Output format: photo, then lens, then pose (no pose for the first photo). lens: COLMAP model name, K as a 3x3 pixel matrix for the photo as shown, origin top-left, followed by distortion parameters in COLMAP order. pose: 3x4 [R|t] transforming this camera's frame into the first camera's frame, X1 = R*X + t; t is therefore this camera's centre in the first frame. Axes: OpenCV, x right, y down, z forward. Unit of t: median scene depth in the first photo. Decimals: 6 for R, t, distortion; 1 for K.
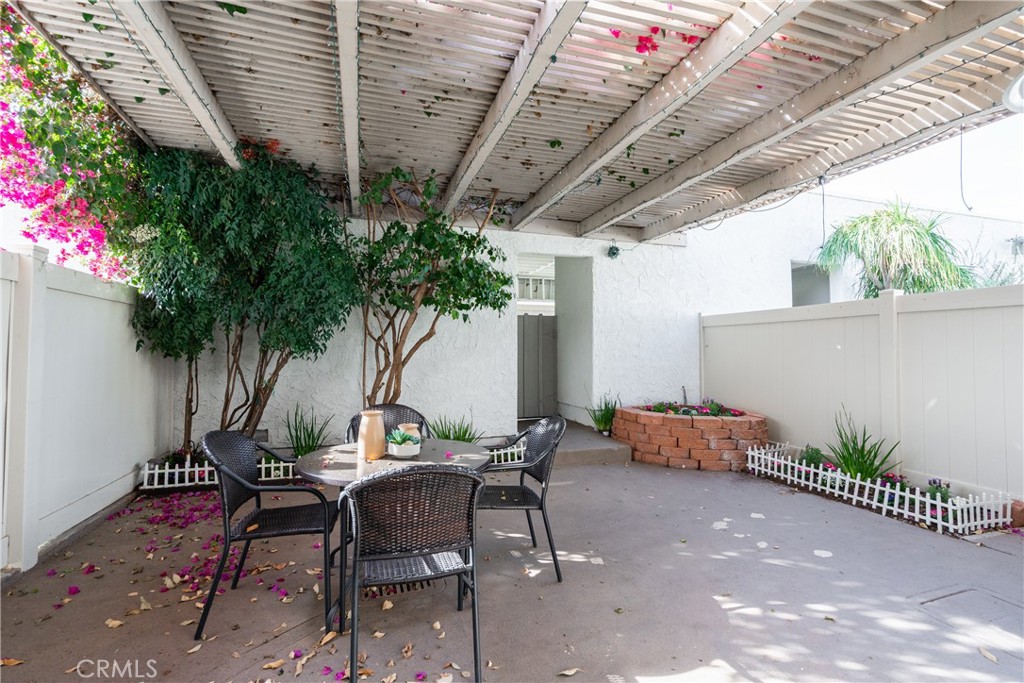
lens RADIAL K [[472.6, 0, 517.5], [0, 472.6, 337.2], [0, 0, 1]] dist [-0.002915, 0.000427]
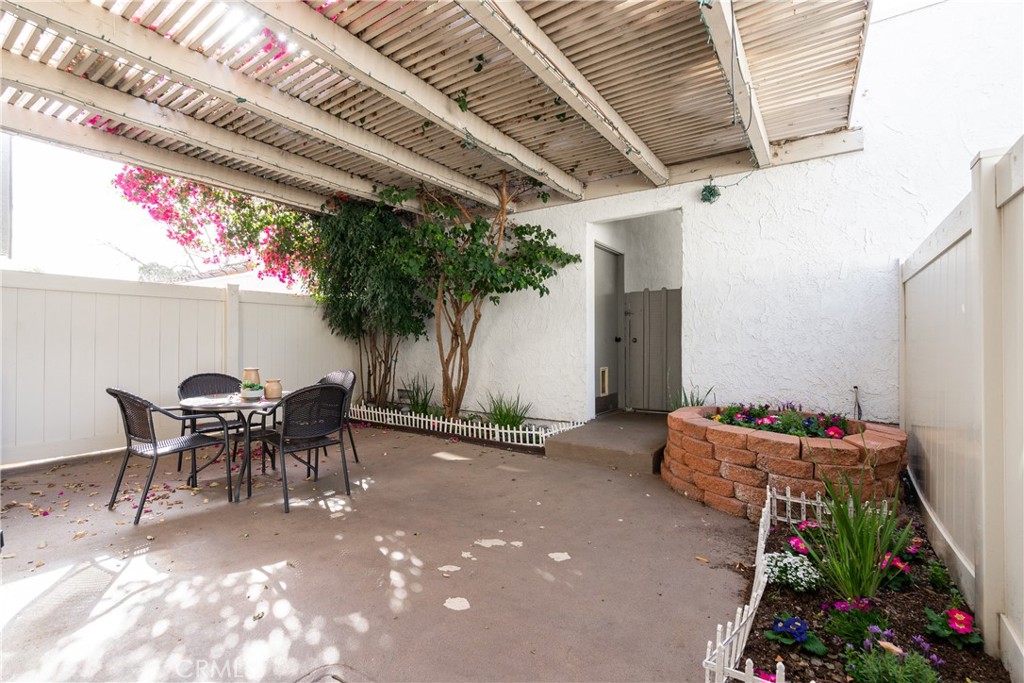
lens RADIAL K [[472.6, 0, 507.5], [0, 472.6, 337.4], [0, 0, 1]] dist [-0.002915, 0.000427]
pose [[0.595871, -0.009547, -0.803024, 0.941321], [0.028435, 0.999553, 0.009216, 0.040558], [0.802577, -0.028326, 0.595876, 0.484158]]
